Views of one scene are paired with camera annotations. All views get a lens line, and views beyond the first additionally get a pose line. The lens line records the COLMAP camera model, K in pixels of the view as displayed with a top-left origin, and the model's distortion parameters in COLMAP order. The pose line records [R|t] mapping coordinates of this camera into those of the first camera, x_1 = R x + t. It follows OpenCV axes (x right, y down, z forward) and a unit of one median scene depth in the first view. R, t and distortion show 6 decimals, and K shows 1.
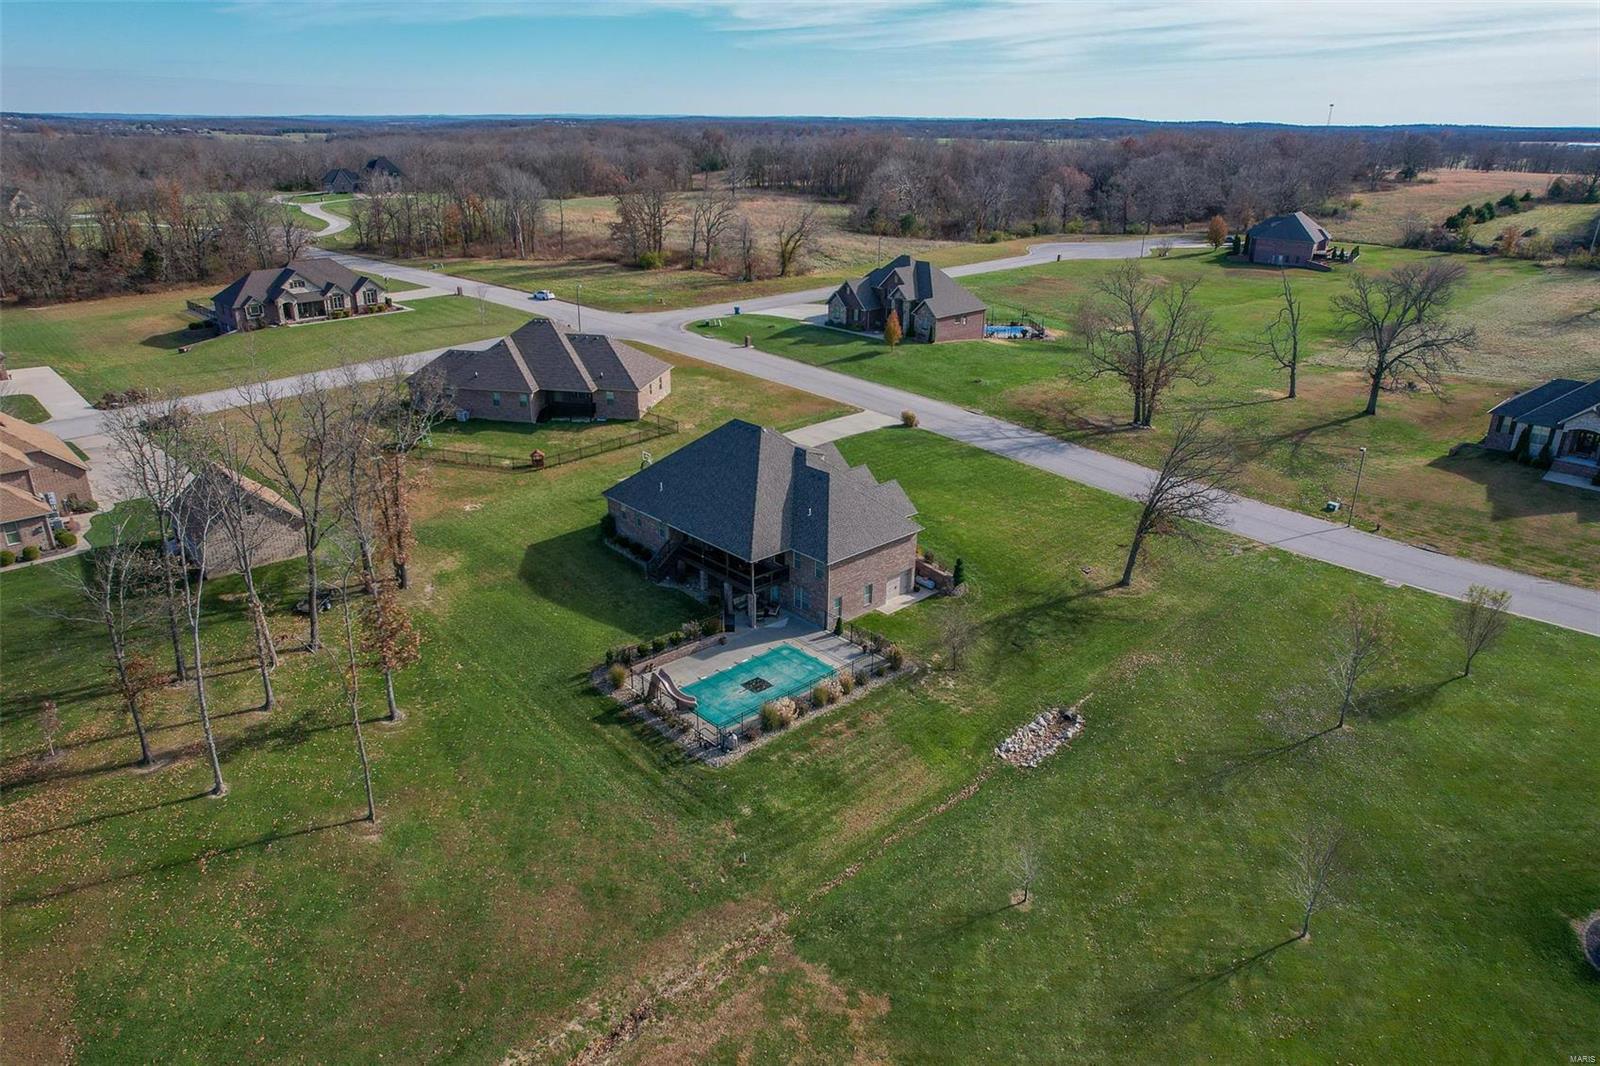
lens RADIAL K [[1055.1, 0, 800.0], [0, 1055.1, 533.0], [0, 0, 1]] dist [-0.071722, 0.057183]
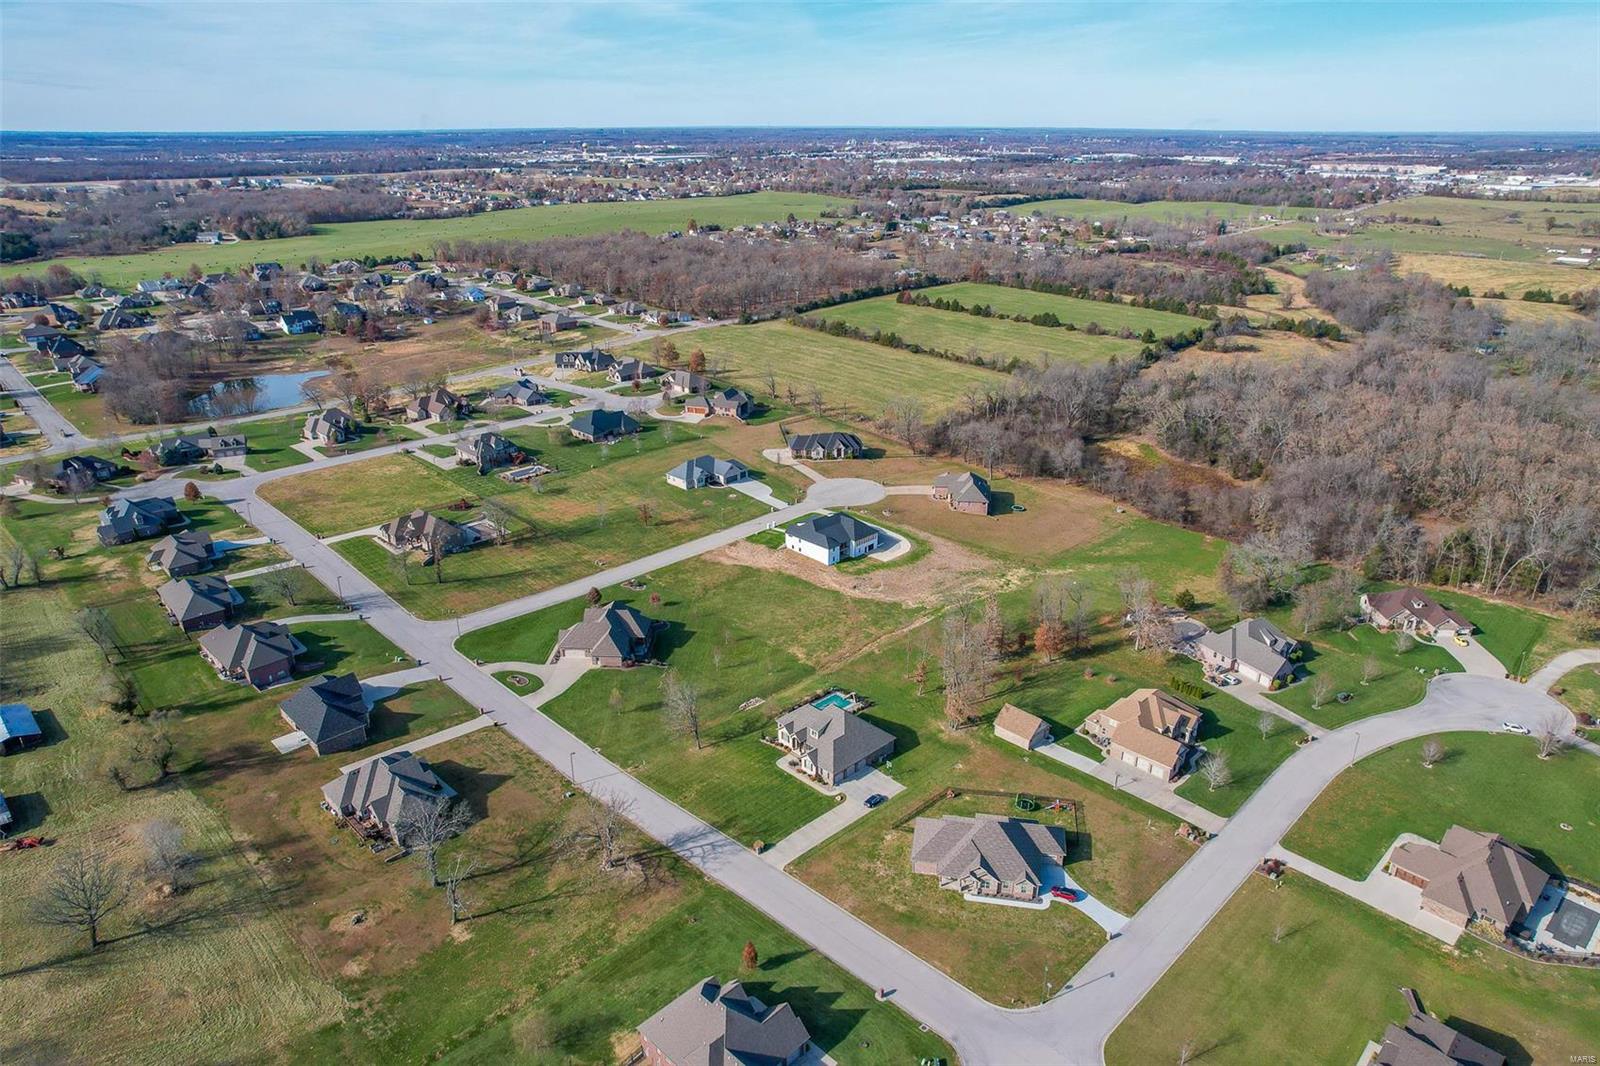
lens RADIAL K [[1025.4, 0, 800.0], [0, 1025.4, 533.0], [0, 0, 1]] dist [-0.074942, 0.061786]
pose [[-0.999895, -0.001978, -0.014327, 0.077031], [-0.011375, 0.719360, 0.694544, -1.940444], [0.008932, 0.694635, -0.719307, 2.224542]]
